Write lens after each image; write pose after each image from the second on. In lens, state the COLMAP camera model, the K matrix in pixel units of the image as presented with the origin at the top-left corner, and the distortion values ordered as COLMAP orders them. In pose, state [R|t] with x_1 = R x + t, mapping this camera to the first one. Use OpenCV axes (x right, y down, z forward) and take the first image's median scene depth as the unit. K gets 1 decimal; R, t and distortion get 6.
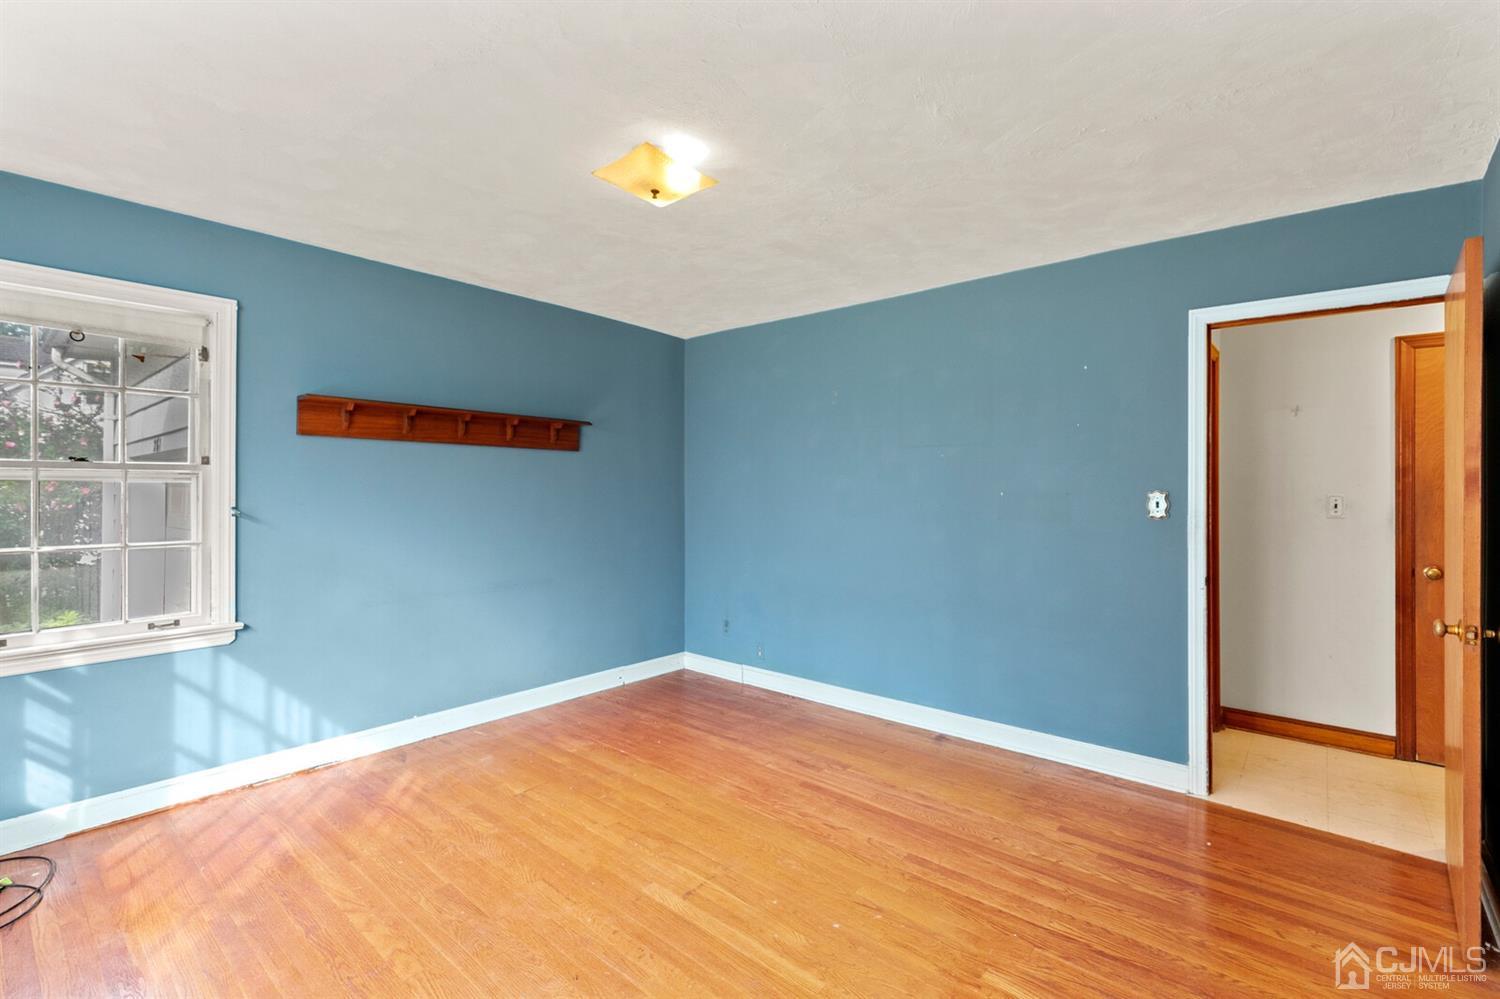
lens RADIAL K [[670.5, 0, 753.9], [0, 670.5, 485.2], [0, 0, 1]] dist [0.002986, -0.000195]
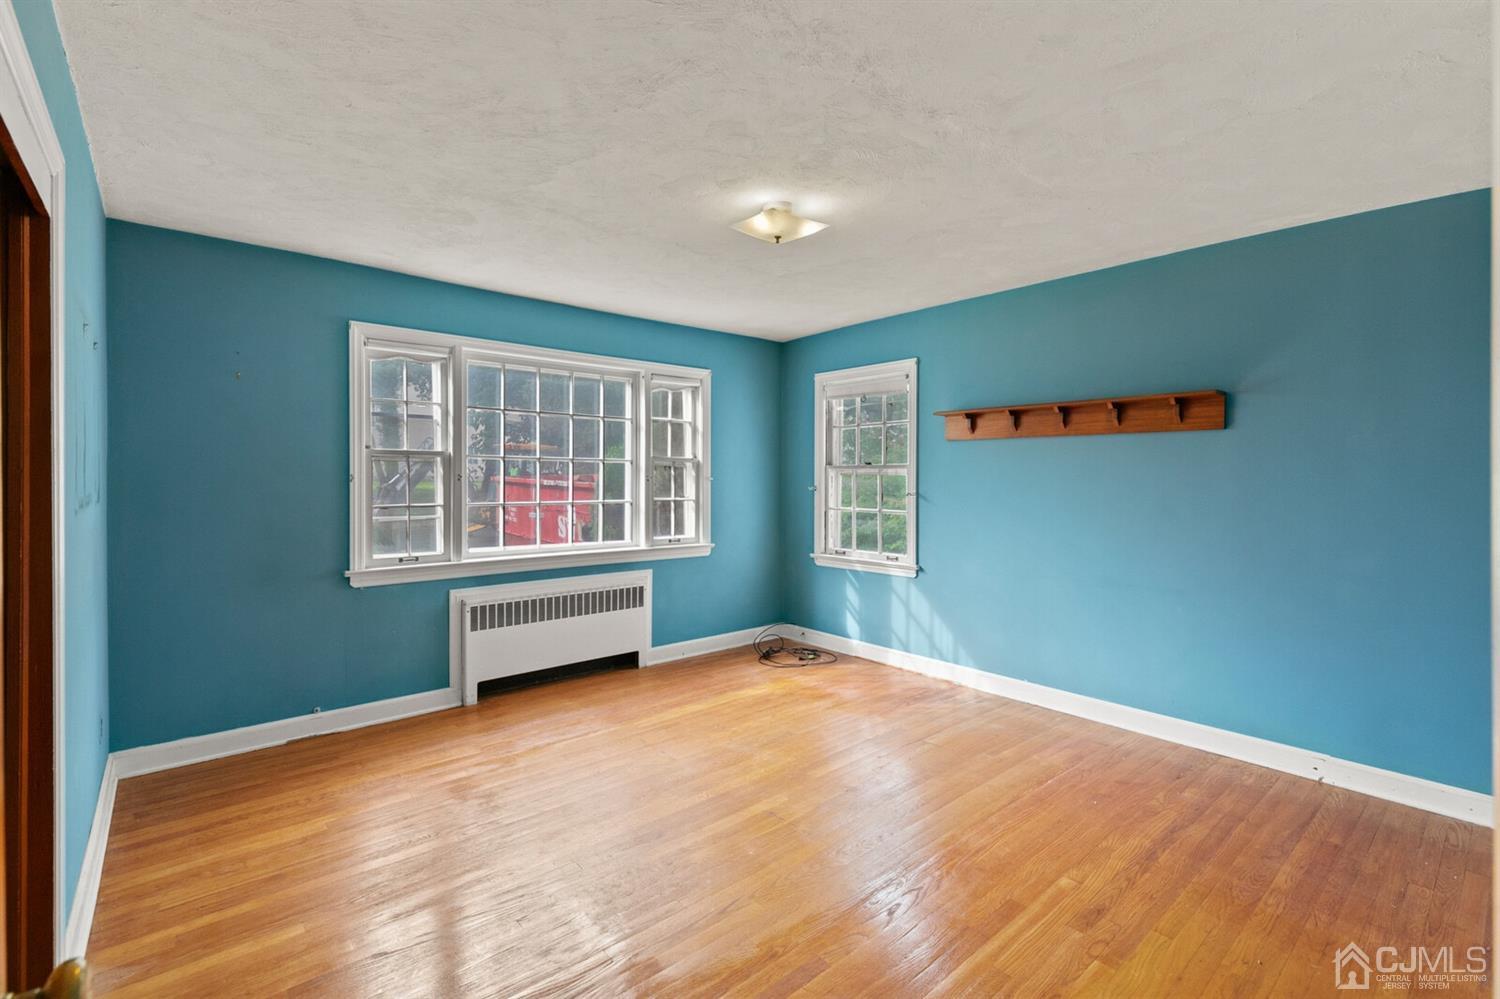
lens RADIAL K [[670.5, 0, 753.9], [0, 670.5, 485.2], [0, 0, 1]] dist [0.002986, -0.000195]
pose [[-0.156784, 0.004130, -0.987624, 0.791869], [0.000792, 0.999991, 0.004056, 0.012680], [0.987633, -0.000147, -0.156786, 0.840252]]
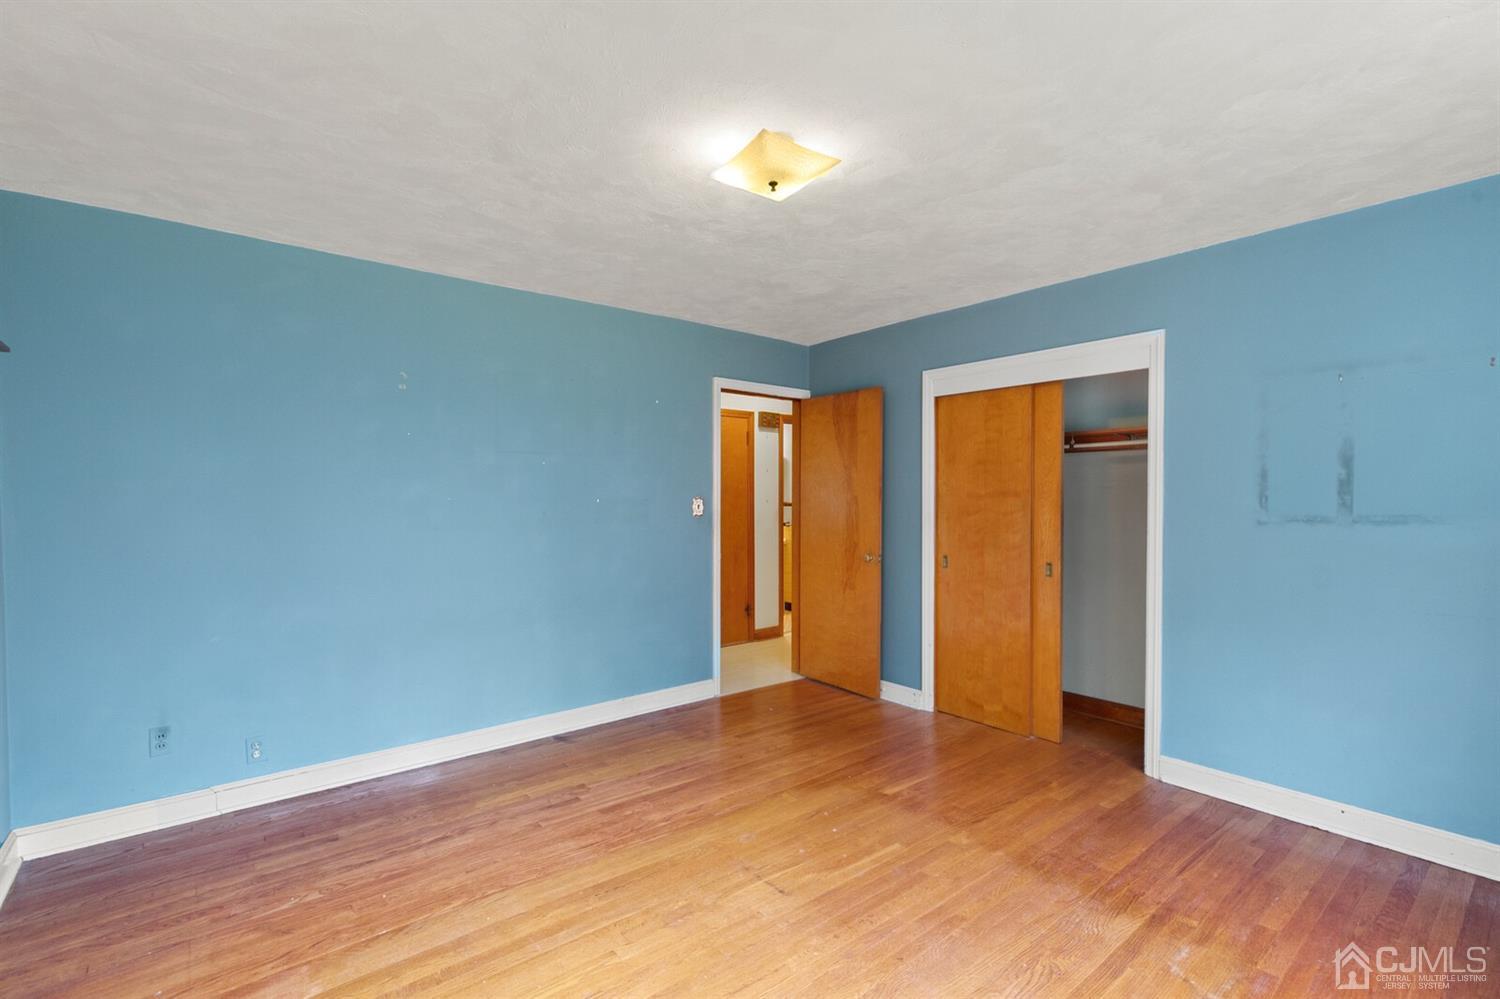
lens RADIAL K [[673.3, 0, 750.0], [0, 673.3, 499.5], [0, 0, 1]] dist [0.000660, -0.000089]
pose [[0.188278, -0.010168, 0.982063, -0.807037], [-0.001179, 0.999943, 0.010579, -0.002475], [-0.982115, -0.003149, 0.188255, 0.618842]]
